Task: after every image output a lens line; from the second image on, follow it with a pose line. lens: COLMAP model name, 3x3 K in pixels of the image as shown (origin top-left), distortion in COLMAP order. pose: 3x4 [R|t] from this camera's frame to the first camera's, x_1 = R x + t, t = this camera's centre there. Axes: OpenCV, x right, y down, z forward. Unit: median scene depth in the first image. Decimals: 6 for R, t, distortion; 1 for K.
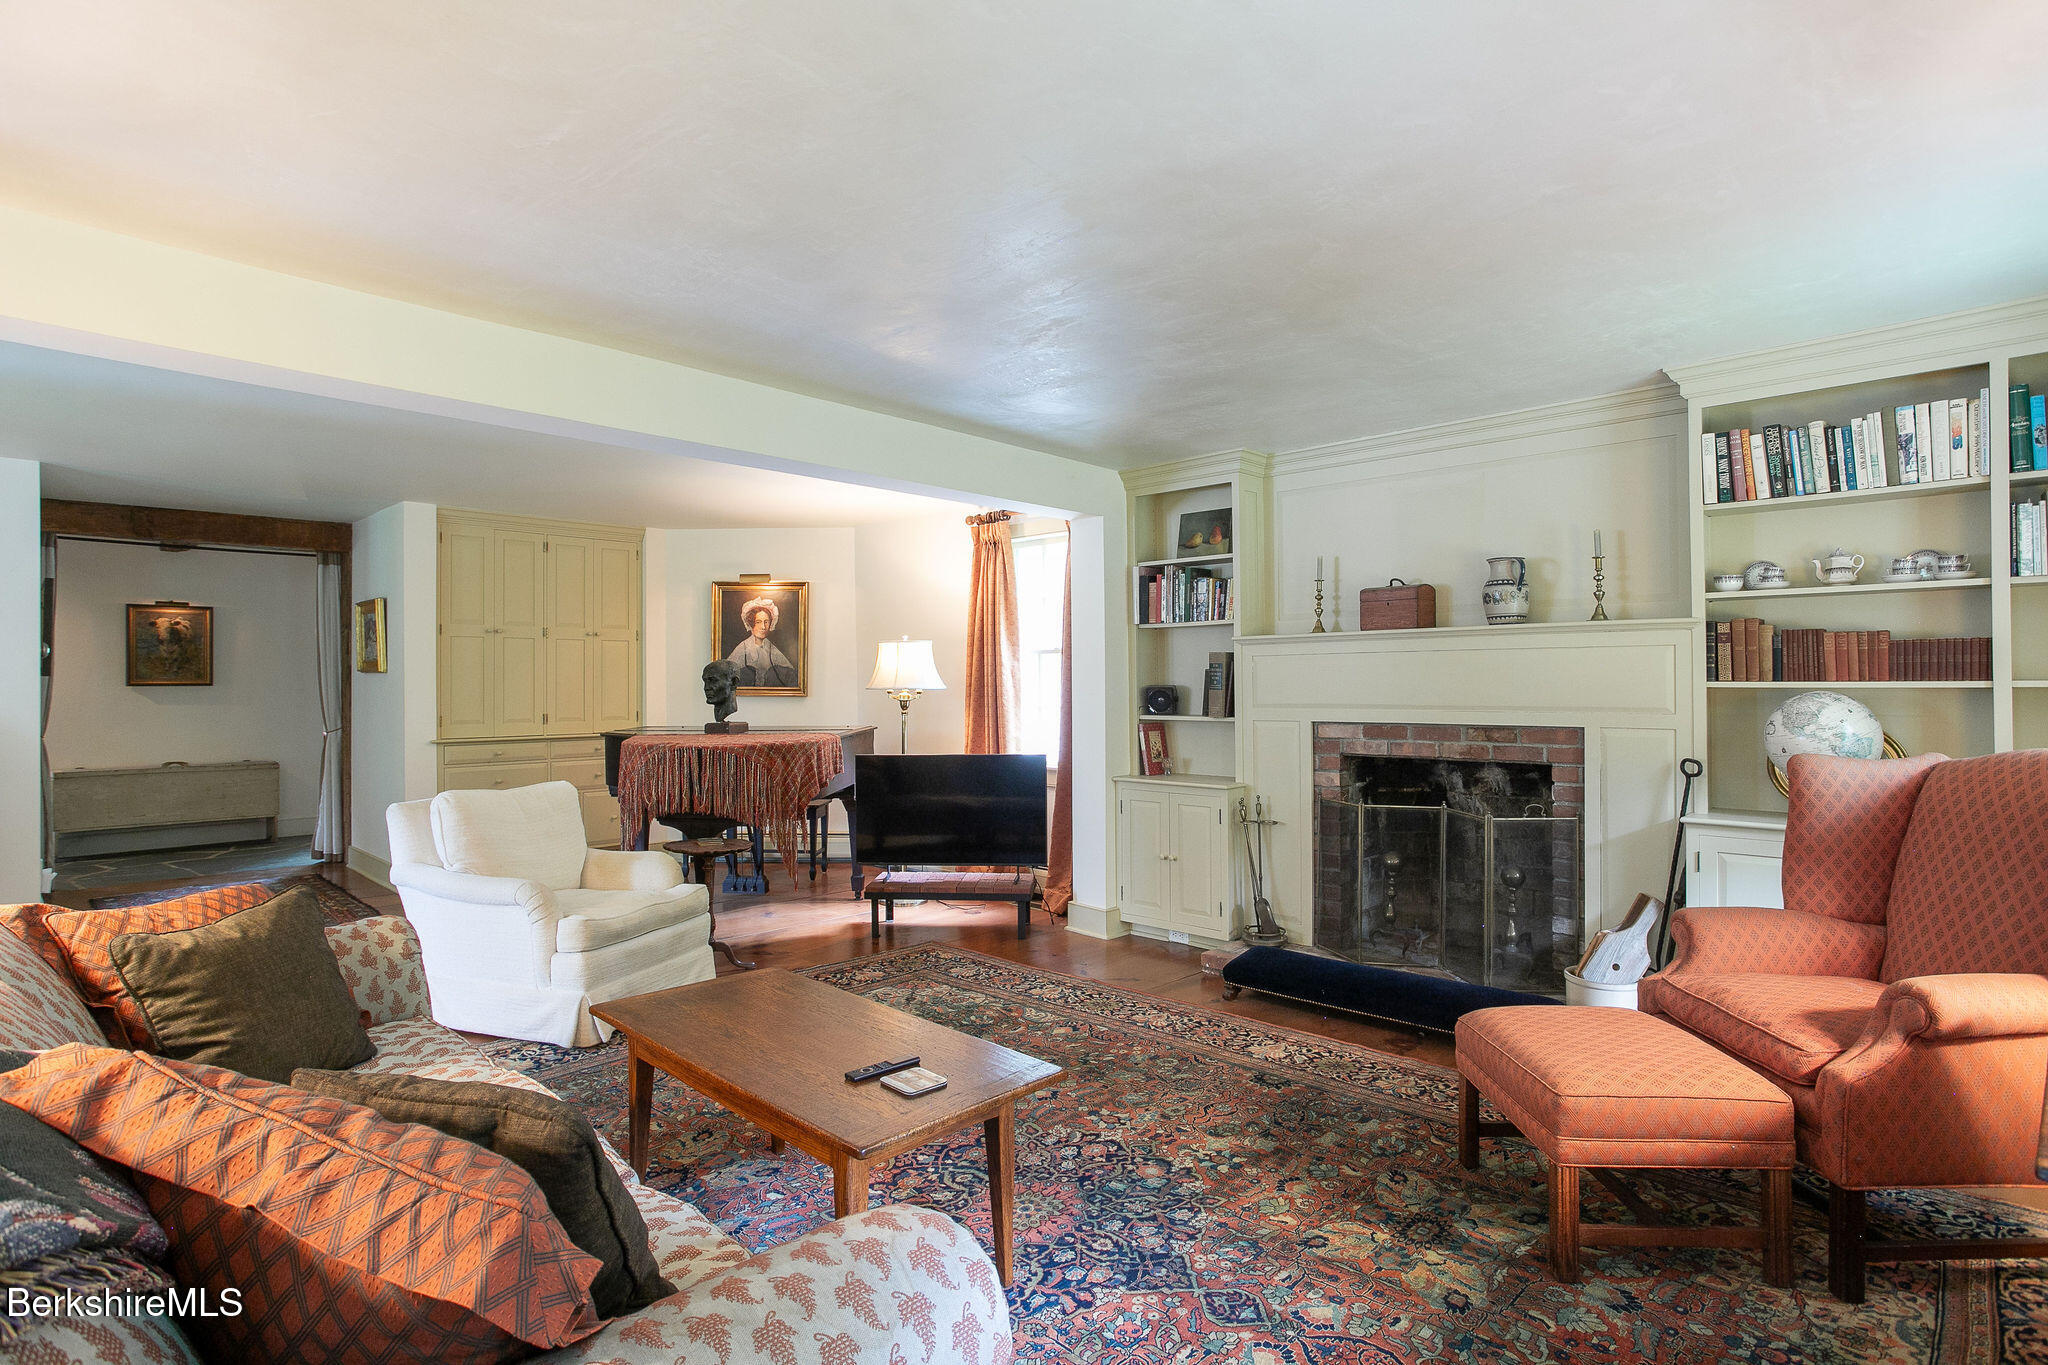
lens RADIAL K [[989.0, 0, 1015.5], [0, 989.0, 678.0], [0, 0, 1]] dist [-0.061843, 0.033127]
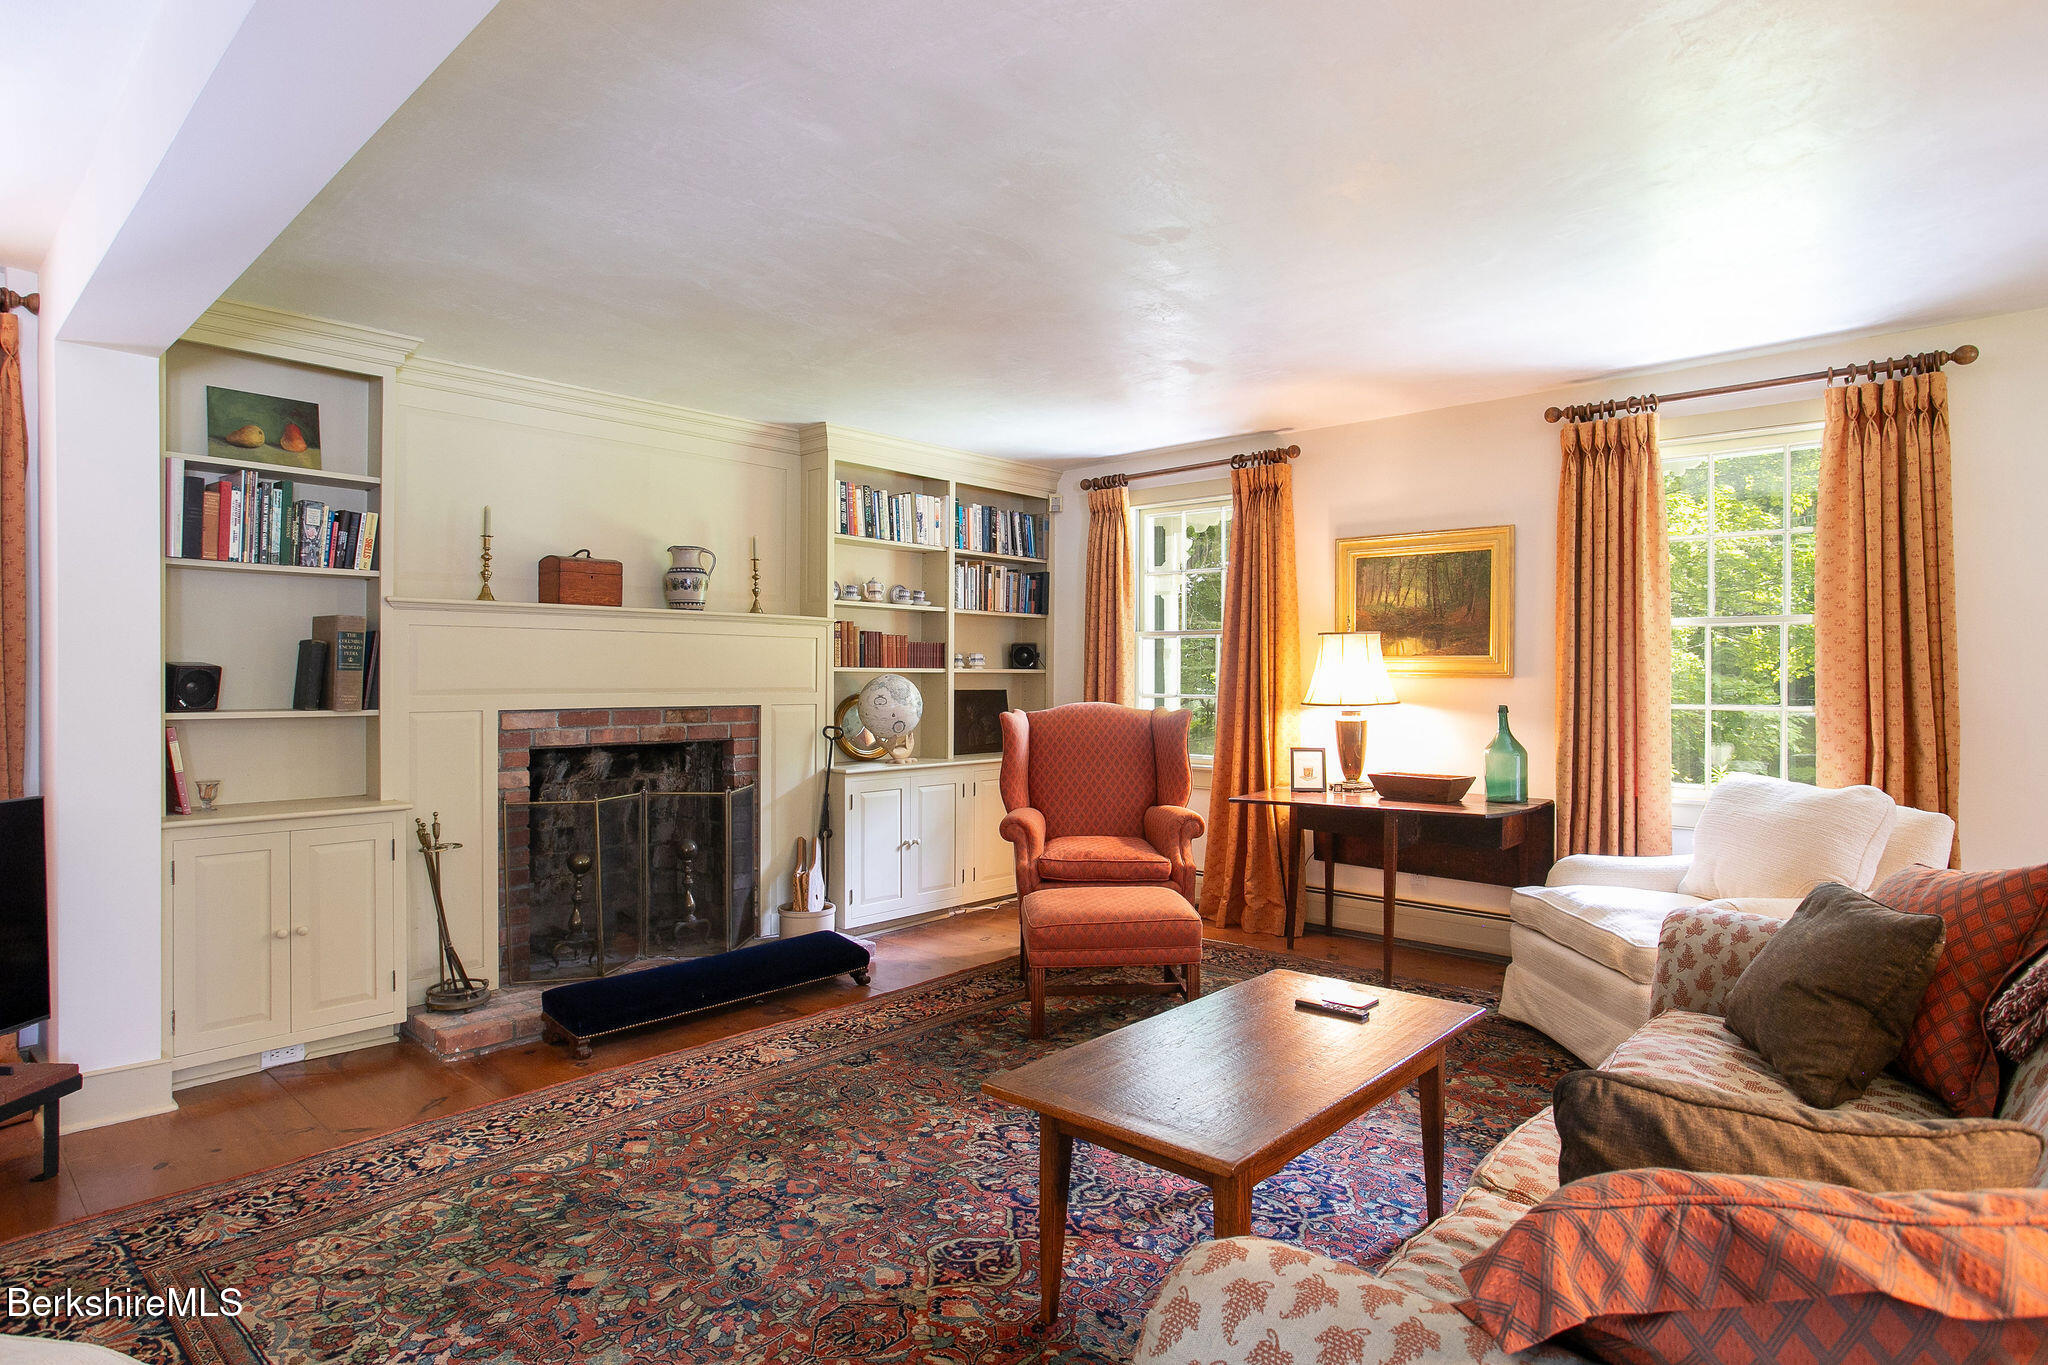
lens RADIAL K [[1065.1, 0, 1003.9], [0, 1065.1, 673.0], [0, 0, 1]] dist [-0.061957, 0.038377]
pose [[0.002152, 0.006861, 0.999974, -0.678847], [-0.011308, 0.999913, -0.006836, 0.017657], [-0.999934, -0.011293, 0.002230, 0.703182]]
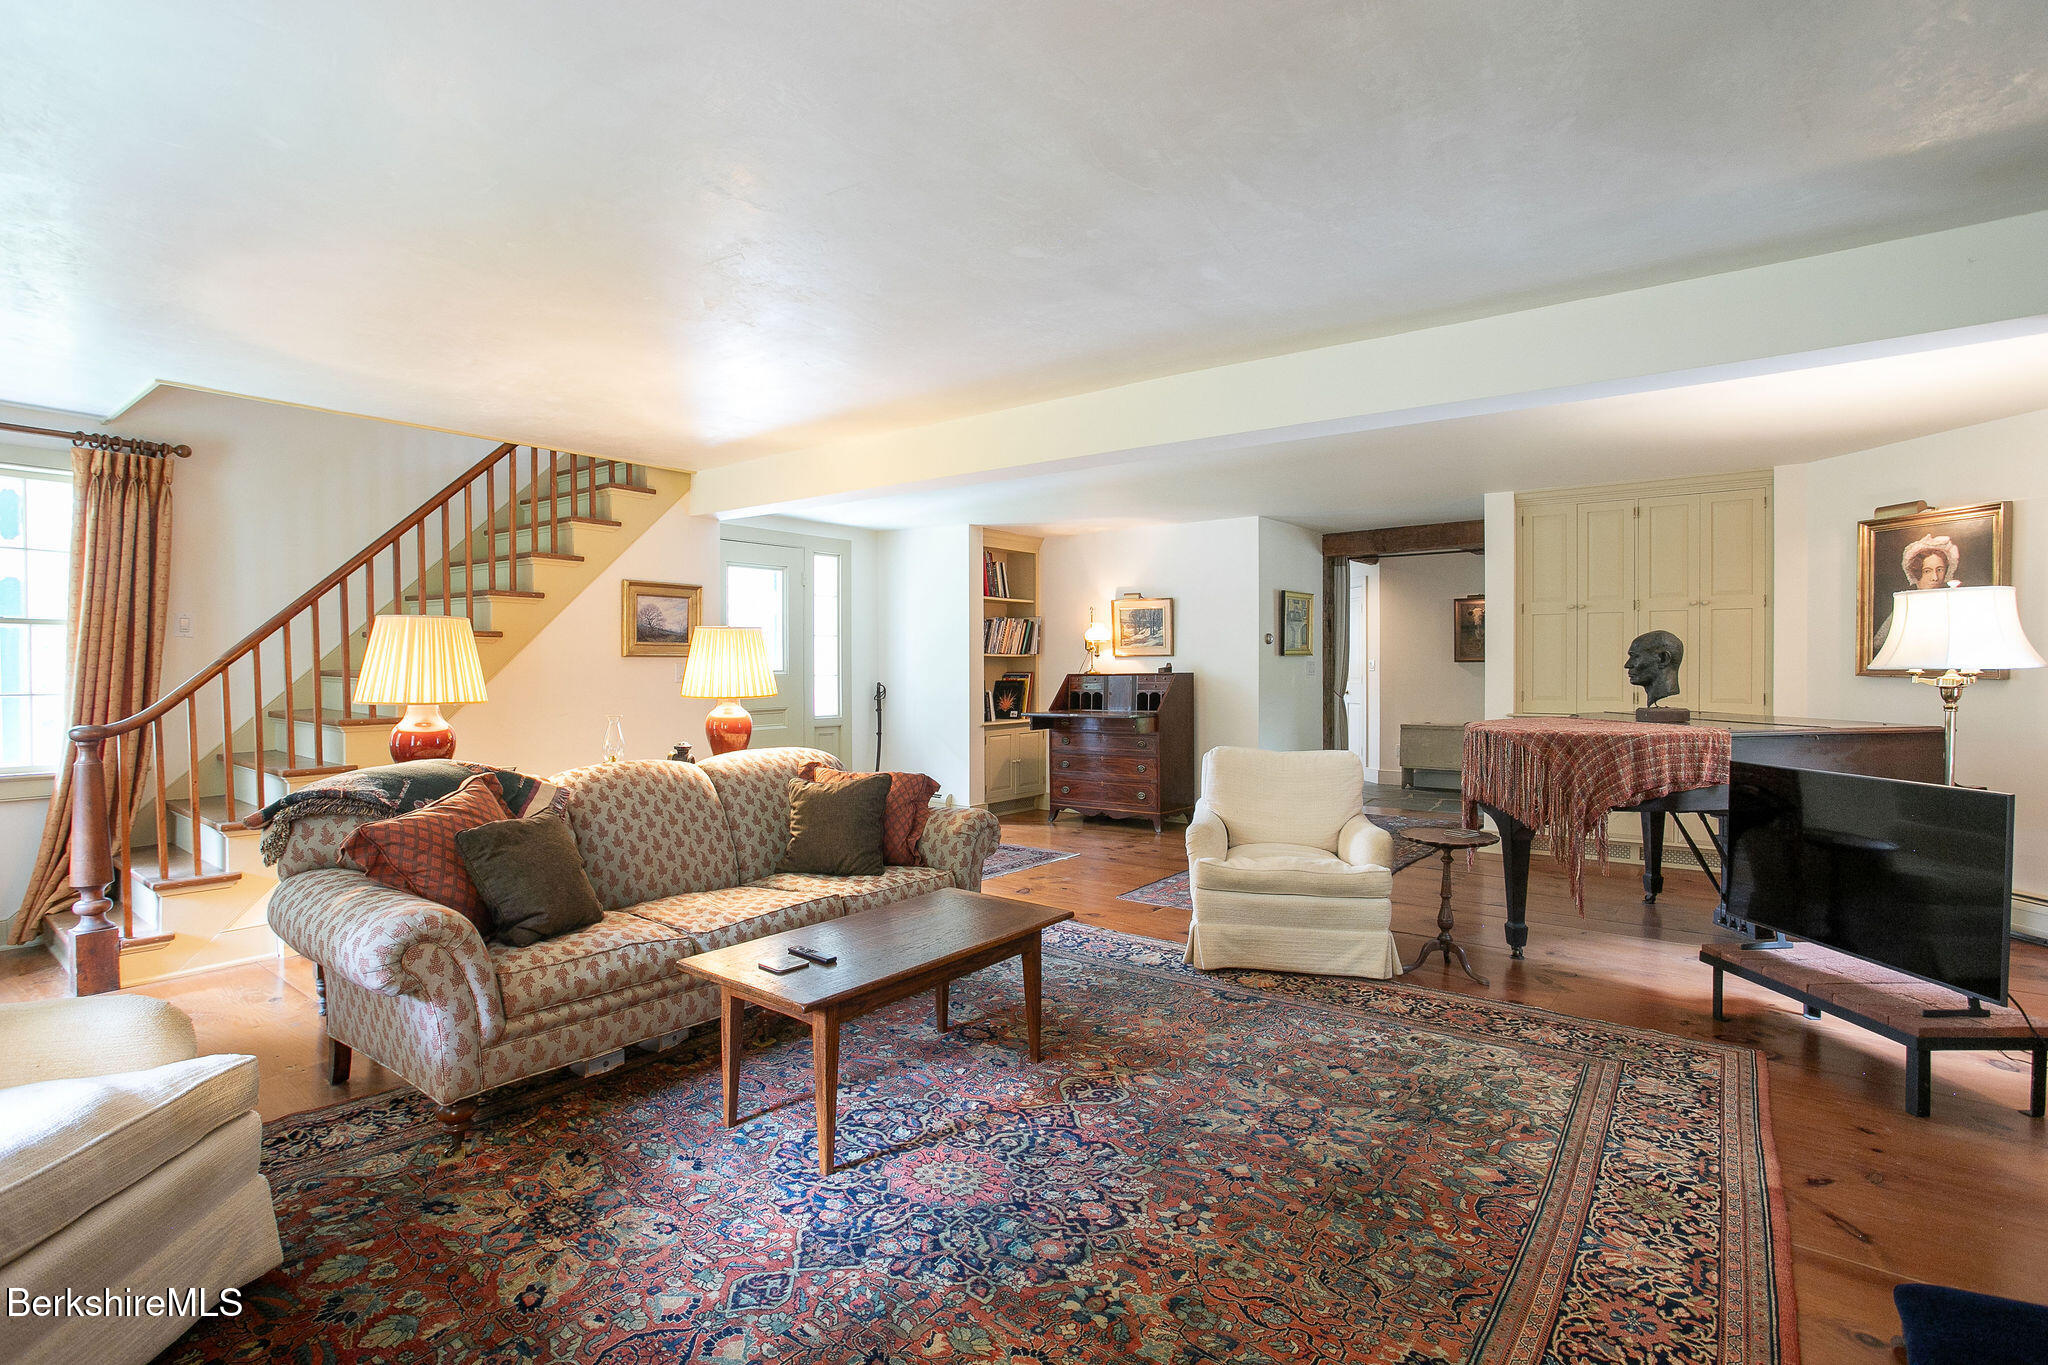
lens RADIAL K [[997.0, 0, 1084.0], [0, 997.0, 681.1], [0, 0, 1]] dist [-0.059929, 0.035651]
pose [[0.154079, 0.019695, -0.987862, 0.635348], [0.009120, 0.999730, 0.021354, 0.001634], [0.988016, -0.012300, 0.153858, 0.597023]]
